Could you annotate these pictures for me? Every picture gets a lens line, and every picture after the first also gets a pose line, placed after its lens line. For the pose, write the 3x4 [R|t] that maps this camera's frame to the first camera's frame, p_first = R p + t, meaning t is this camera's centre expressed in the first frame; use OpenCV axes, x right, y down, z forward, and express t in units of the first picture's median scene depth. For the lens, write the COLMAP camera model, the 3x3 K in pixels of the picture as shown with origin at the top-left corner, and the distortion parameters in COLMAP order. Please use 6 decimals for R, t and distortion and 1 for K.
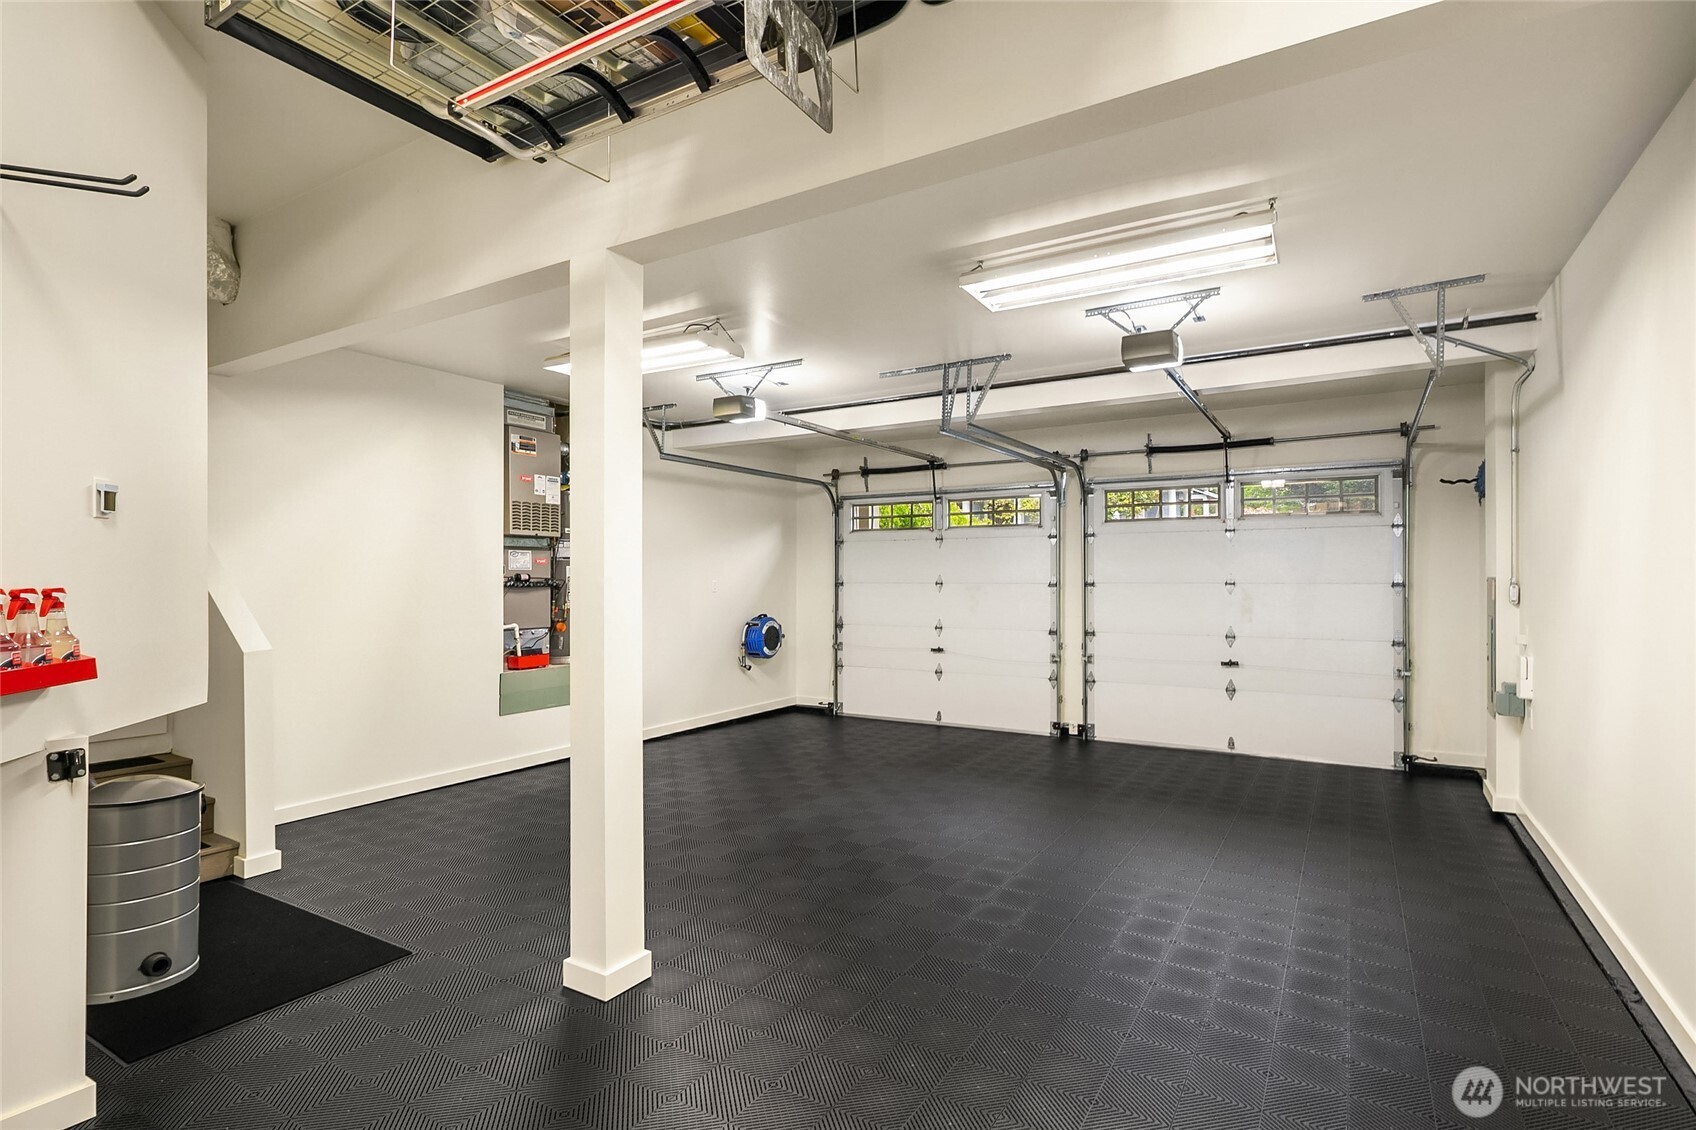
lens RADIAL K [[819.0, 0, 844.0], [0, 819.0, 575.3], [0, 0, 1]] dist [-0.001075, -0.000842]
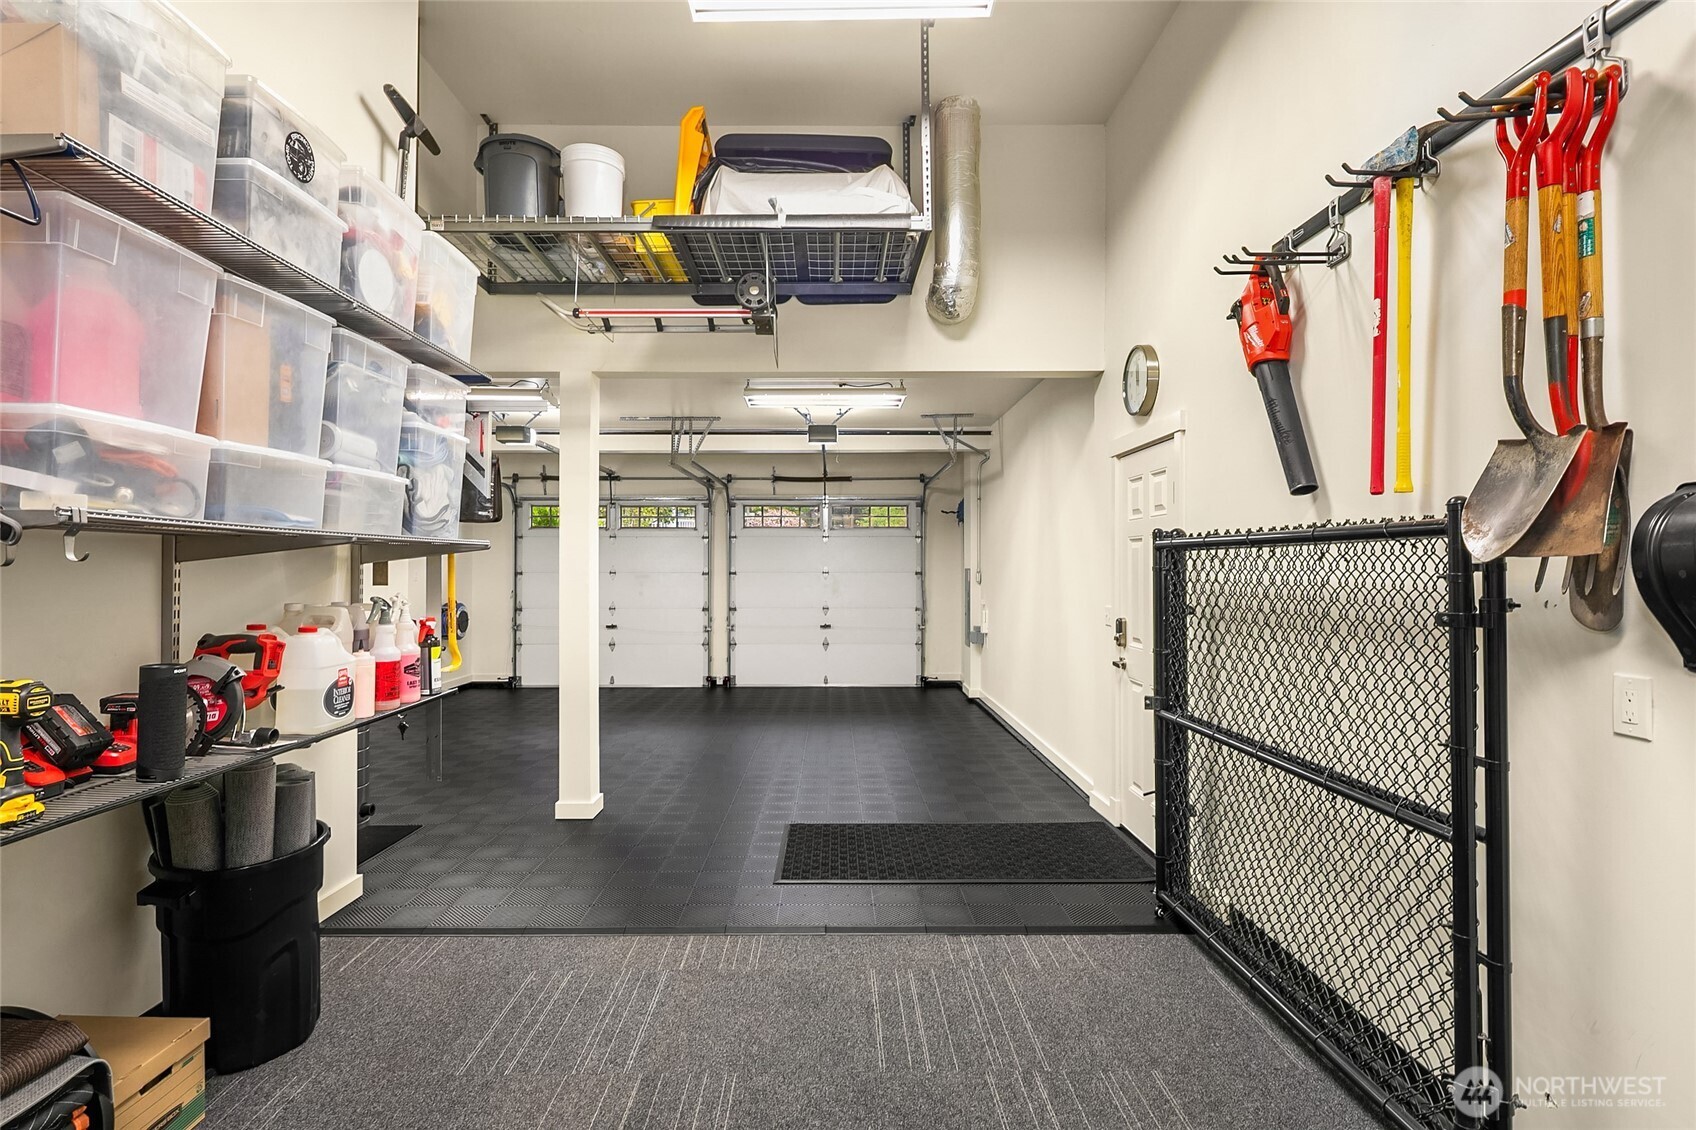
lens RADIAL K [[834.7, 0, 848.0], [0, 834.7, 565.0], [0, 0, 1]] dist [0.000073, -0.000070]
pose [[0.839890, 0.004144, 0.542741, -0.301736], [-0.003266, 0.999991, -0.002580, 0.000381], [-0.542747, 0.000394, 0.839896, -0.280736]]
